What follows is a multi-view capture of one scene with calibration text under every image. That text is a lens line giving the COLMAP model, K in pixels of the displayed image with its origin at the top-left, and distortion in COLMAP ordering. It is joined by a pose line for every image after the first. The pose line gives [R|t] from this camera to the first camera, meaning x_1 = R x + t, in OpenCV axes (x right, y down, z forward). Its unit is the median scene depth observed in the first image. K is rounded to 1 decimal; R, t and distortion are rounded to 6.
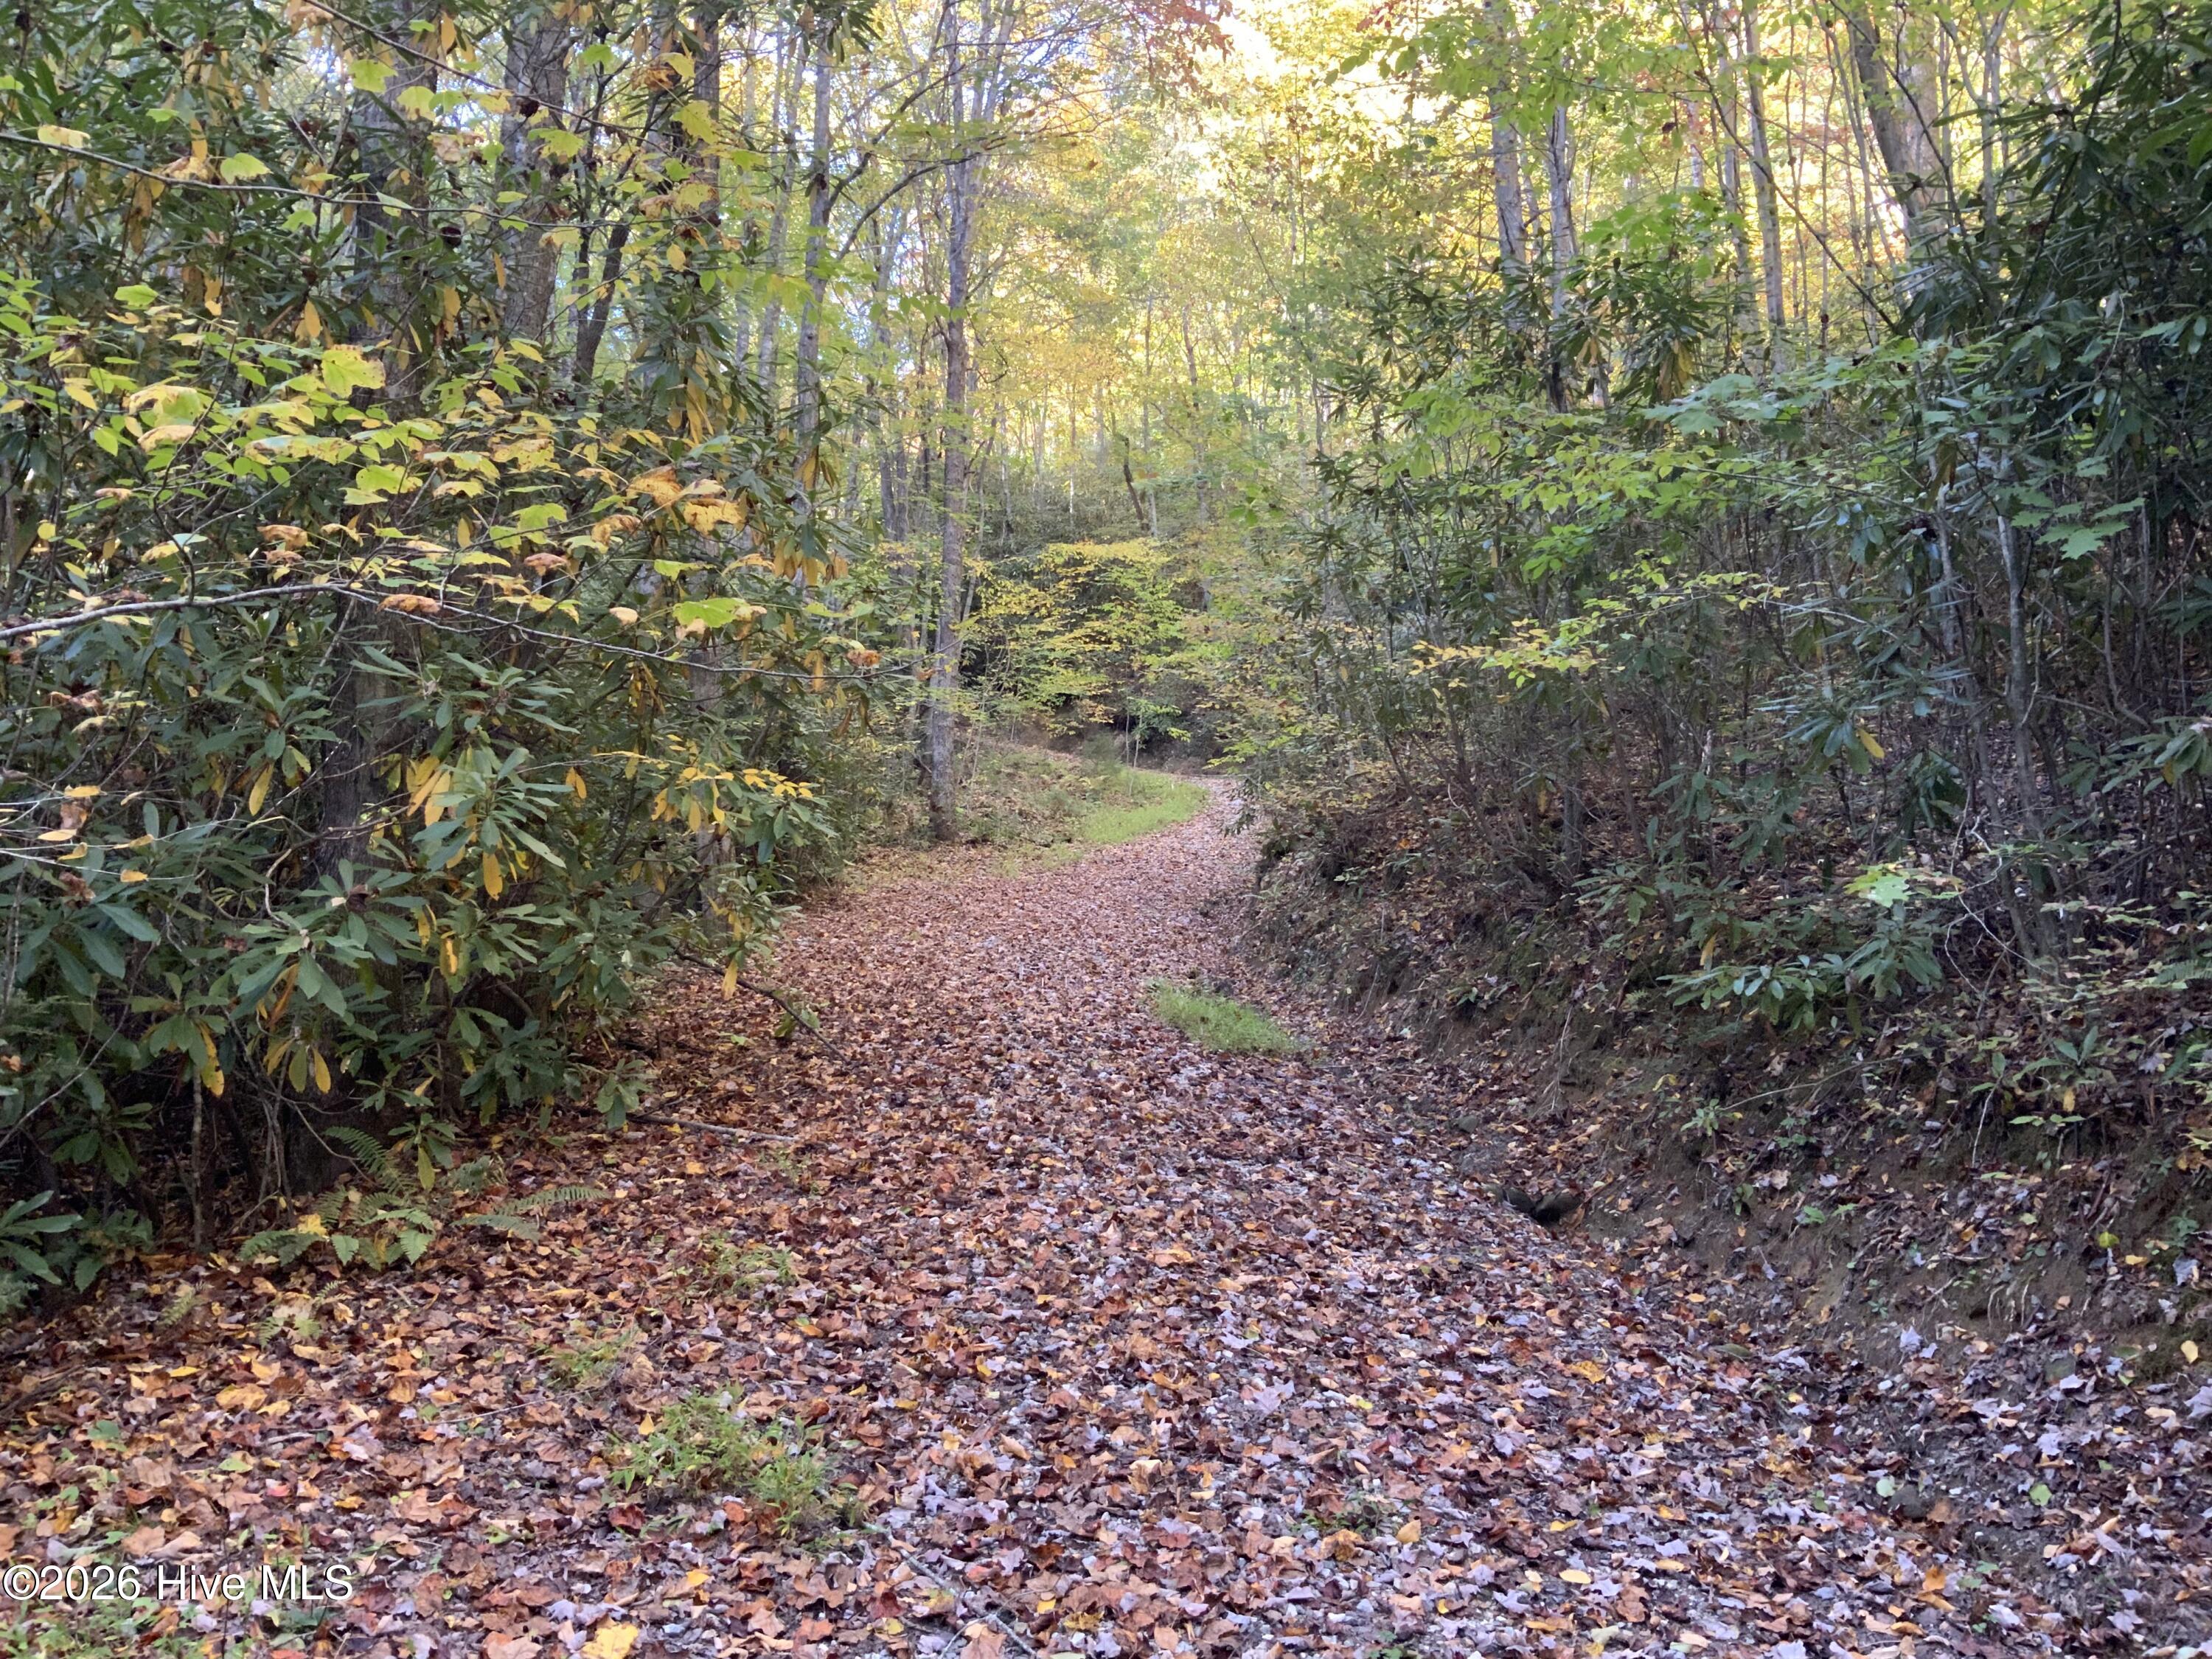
lens RADIAL K [[1859.4, 0, 1105.3], [0, 1859.4, 829.5], [0, 0, 1]] dist [0.004334, 0.000332]
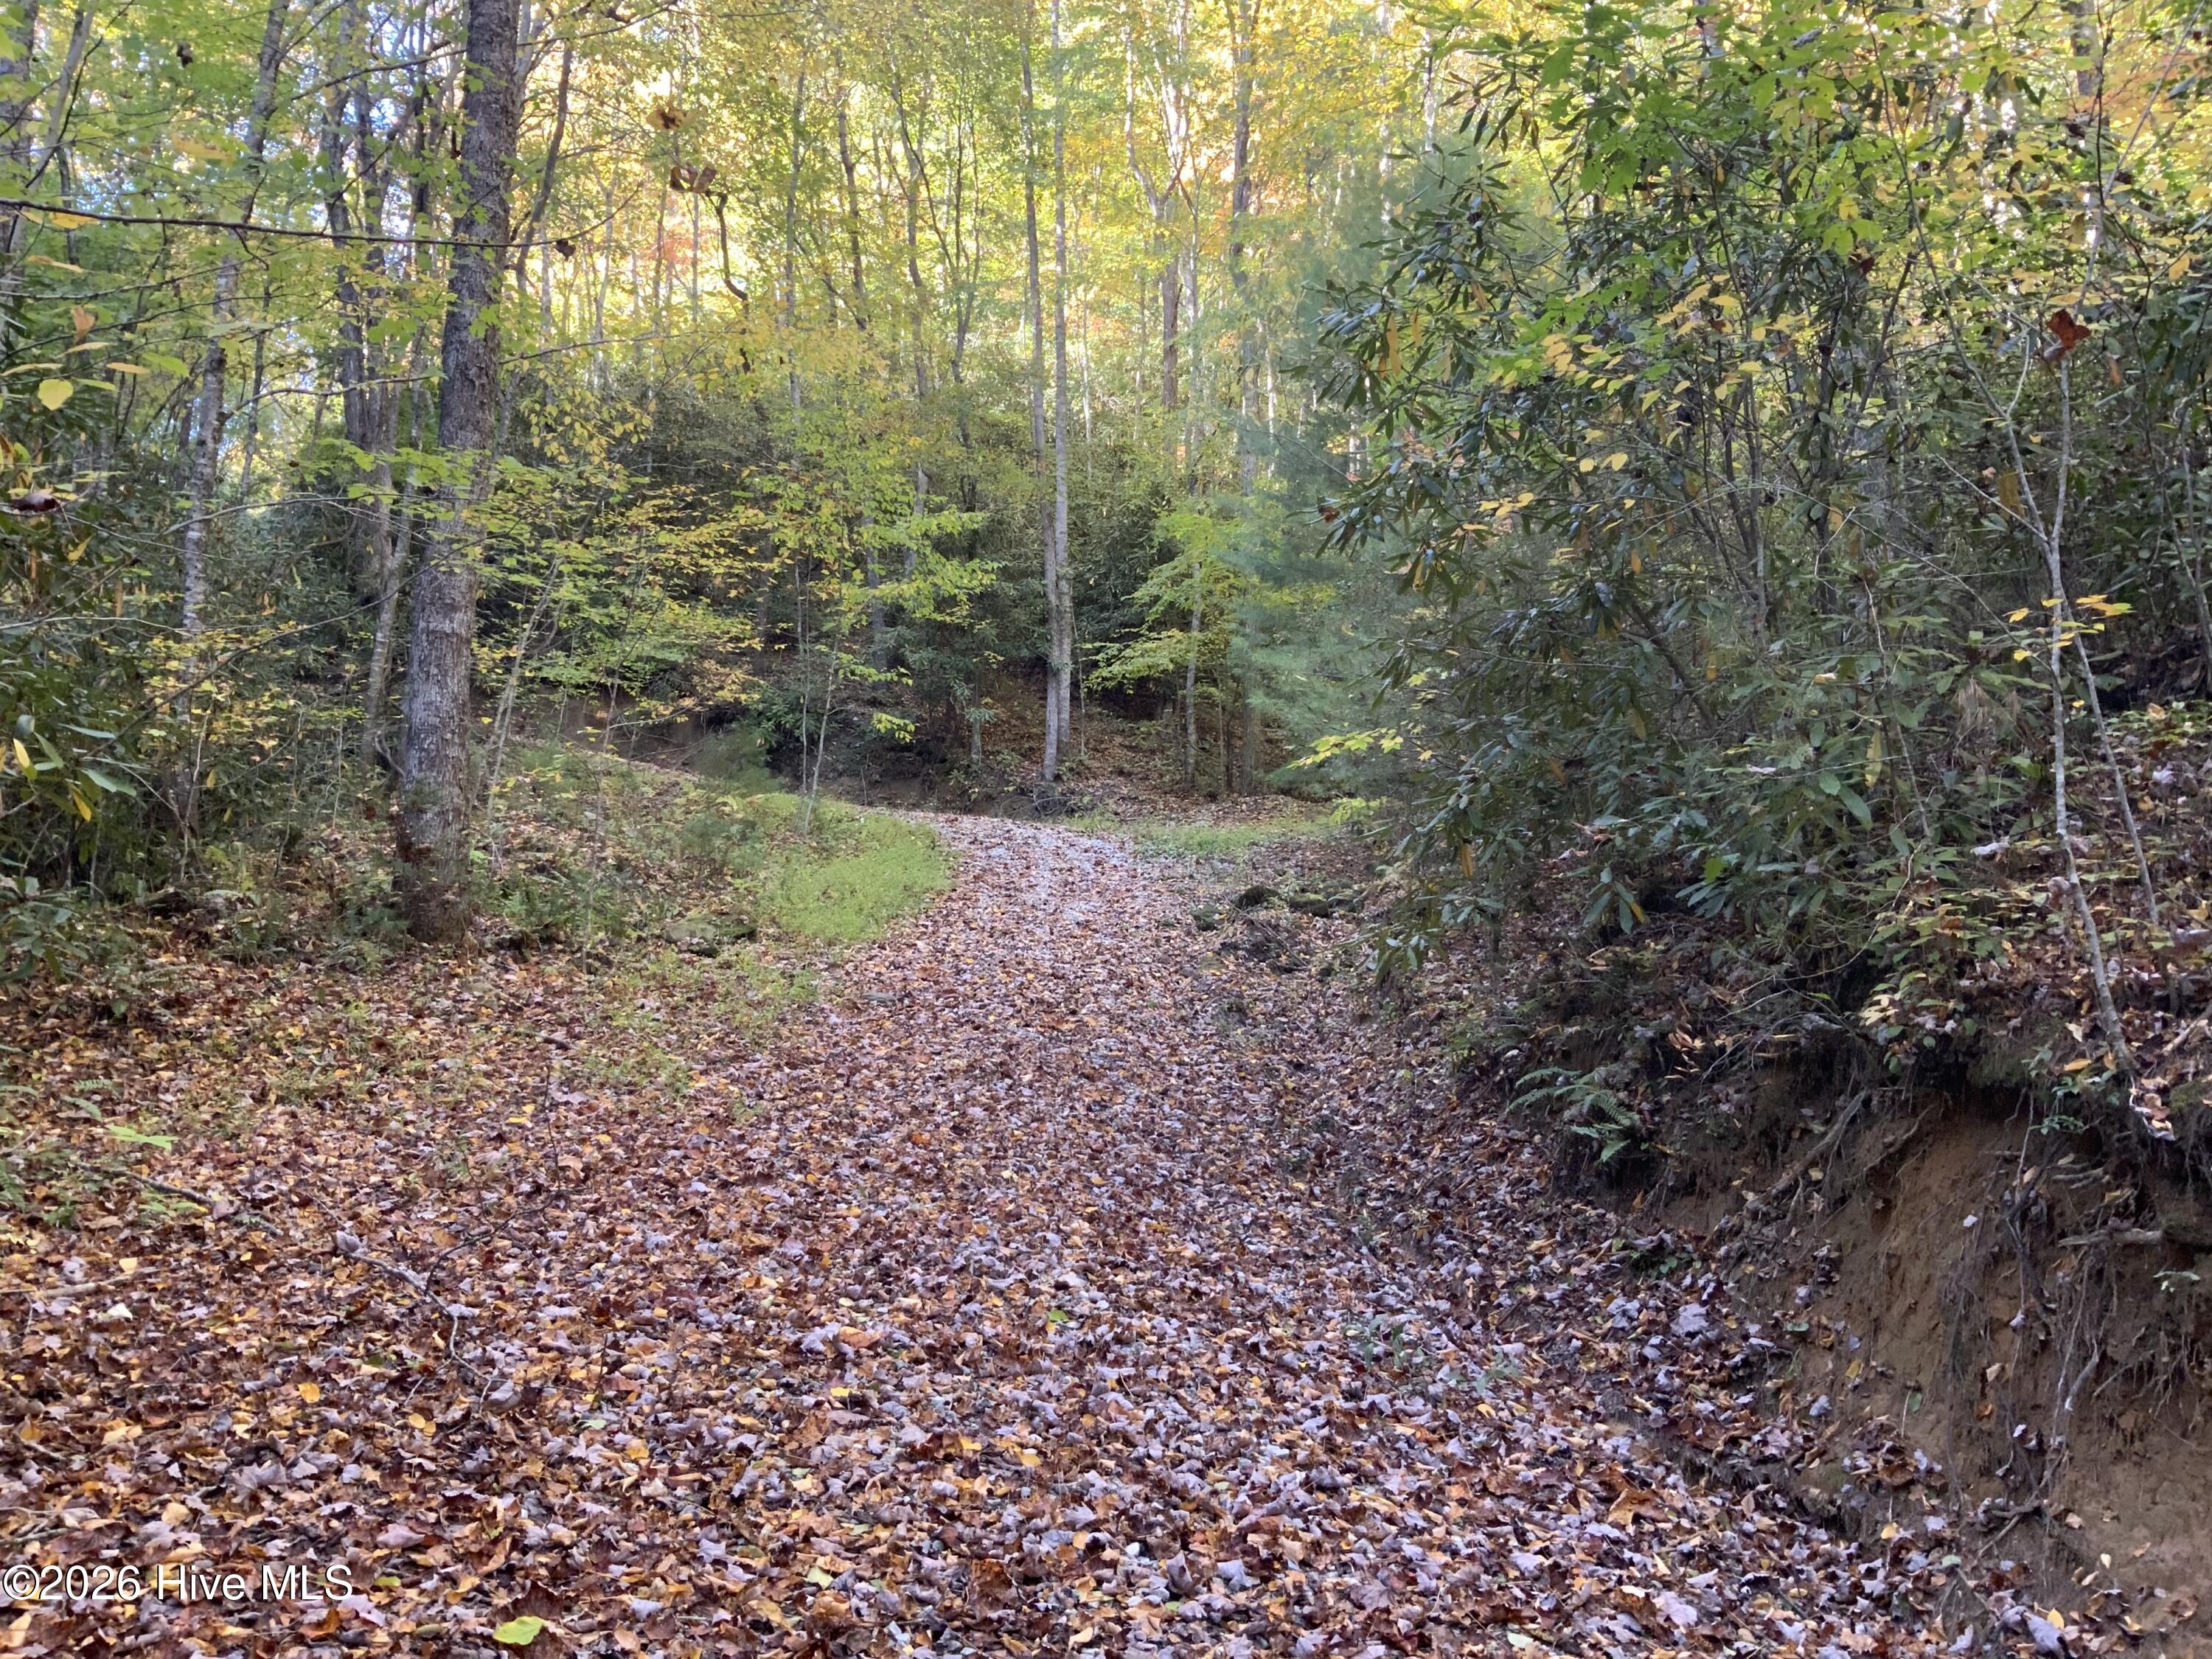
lens RADIAL K [[1859.4, 0, 1108.8], [0, 1859.4, 827.5], [0, 0, 1]] dist [0.004334, 0.000332]
pose [[0.965736, 0.027345, 0.258084, -0.053064], [-0.020658, 0.999378, -0.028587, -0.008466], [-0.258705, 0.022276, 0.965700, 0.607203]]
